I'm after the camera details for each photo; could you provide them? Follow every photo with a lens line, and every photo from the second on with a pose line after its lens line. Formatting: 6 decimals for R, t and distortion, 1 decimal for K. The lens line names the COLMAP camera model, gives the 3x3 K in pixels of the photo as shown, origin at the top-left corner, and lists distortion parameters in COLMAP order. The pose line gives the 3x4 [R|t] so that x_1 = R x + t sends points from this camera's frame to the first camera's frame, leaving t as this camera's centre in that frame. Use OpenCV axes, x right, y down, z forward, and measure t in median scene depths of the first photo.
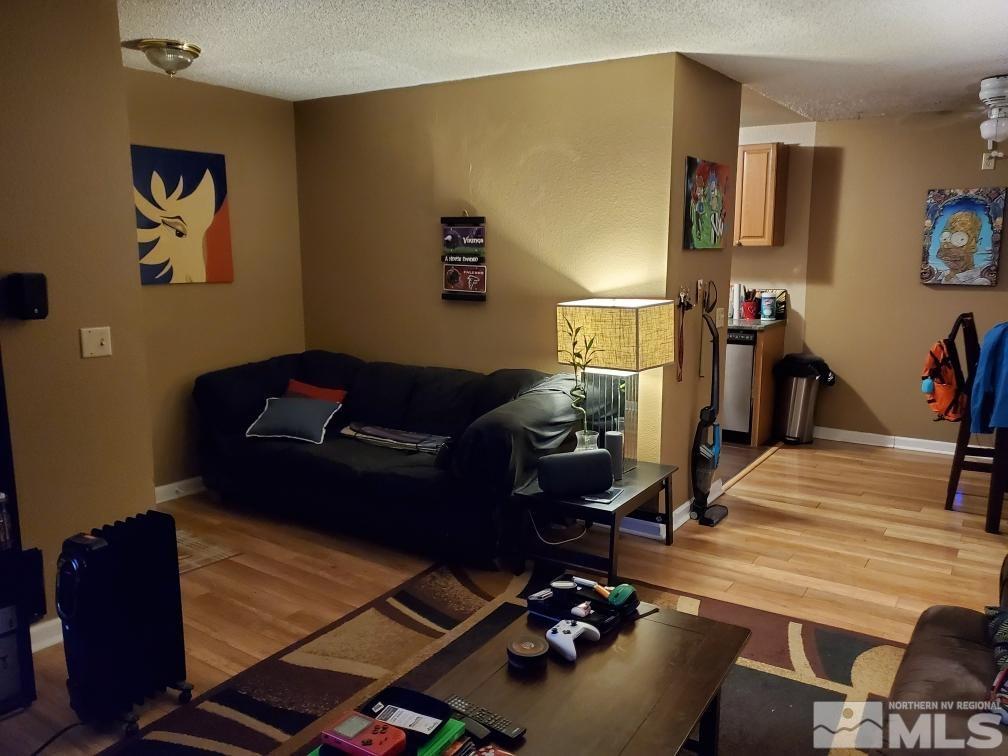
lens RADIAL K [[787.4, 0, 504.0], [0, 787.4, 378.0], [0, 0, 1]] dist [0.006573, -0.000687]
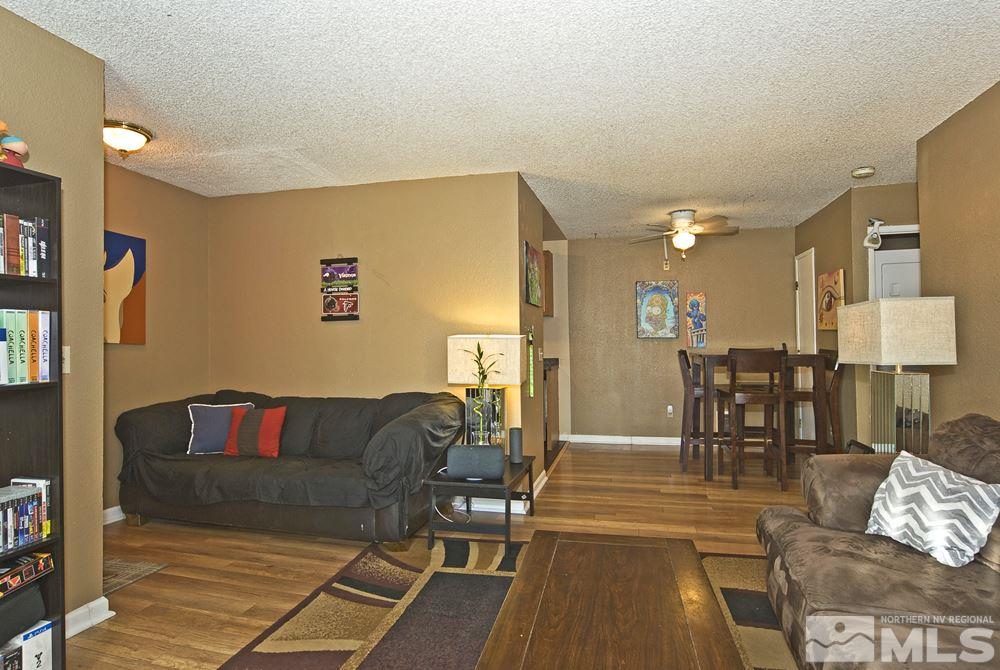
lens RADIAL K [[531.3, 0, 500.0], [0, 531.3, 335.0], [0, 0, 1]] dist [-0.018118, 0.001593]
pose [[0.945907, -0.011144, 0.324245, -0.135915], [0.070468, 0.982608, -0.171804, 0.061069], [-0.316692, 0.185360, 0.930241, 0.116566]]
